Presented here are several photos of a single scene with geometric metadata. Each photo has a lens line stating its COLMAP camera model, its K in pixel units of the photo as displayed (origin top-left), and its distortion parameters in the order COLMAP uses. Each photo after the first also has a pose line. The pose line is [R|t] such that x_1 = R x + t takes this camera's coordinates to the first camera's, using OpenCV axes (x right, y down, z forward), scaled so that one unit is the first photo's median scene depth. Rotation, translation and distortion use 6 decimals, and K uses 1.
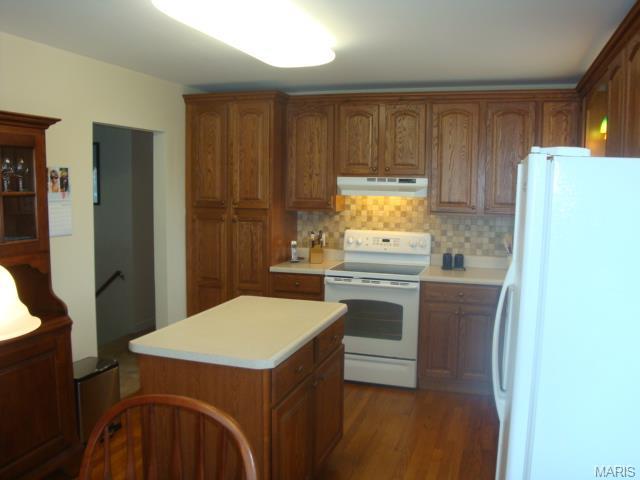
lens RADIAL K [[569.3, 0, 322.5], [0, 569.3, 240.9], [0, 0, 1]] dist [-0.155012, 0.118732]
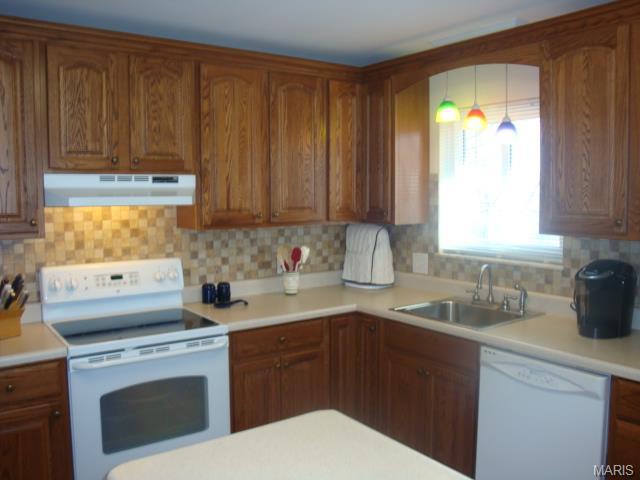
lens RADIAL K [[569.3, 0, 323.3], [0, 569.3, 236.6], [0, 0, 1]] dist [-0.155012, 0.118732]
pose [[0.586801, -0.081560, 0.805613, -0.252819], [0.095078, 0.994972, 0.031477, -0.044437], [-0.804130, 0.058125, 0.591605, 0.475567]]
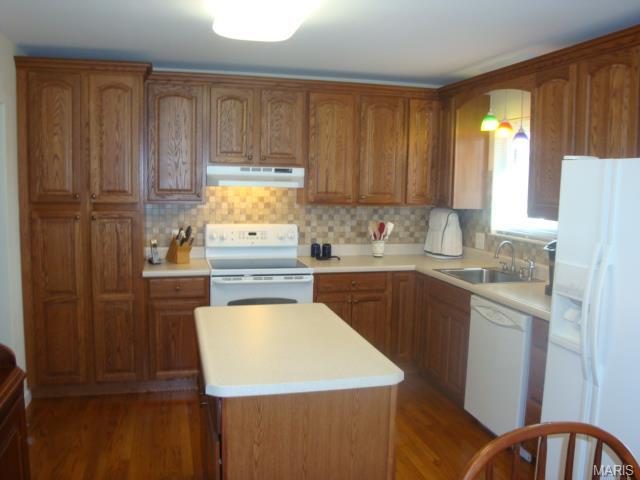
lens RADIAL K [[569.3, 0, 322.3], [0, 569.3, 238.1], [0, 0, 1]] dist [-0.155012, 0.118732]
pose [[0.839770, -0.052397, 0.540408, -0.313390], [0.045906, 0.998621, 0.025490, -0.012972], [-0.540998, 0.003402, 0.841017, 0.150147]]
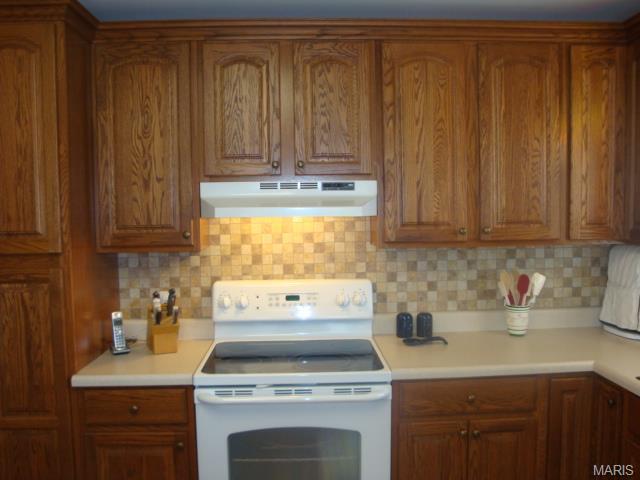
lens RADIAL K [[569.3, 0, 319.2], [0, 569.3, 241.2], [0, 0, 1]] dist [-0.155012, 0.118732]
pose [[0.938424, -0.049322, 0.341947, -0.050341], [0.062021, 0.997728, -0.026297, -0.040844], [-0.339873, 0.045885, 0.939351, 0.495292]]
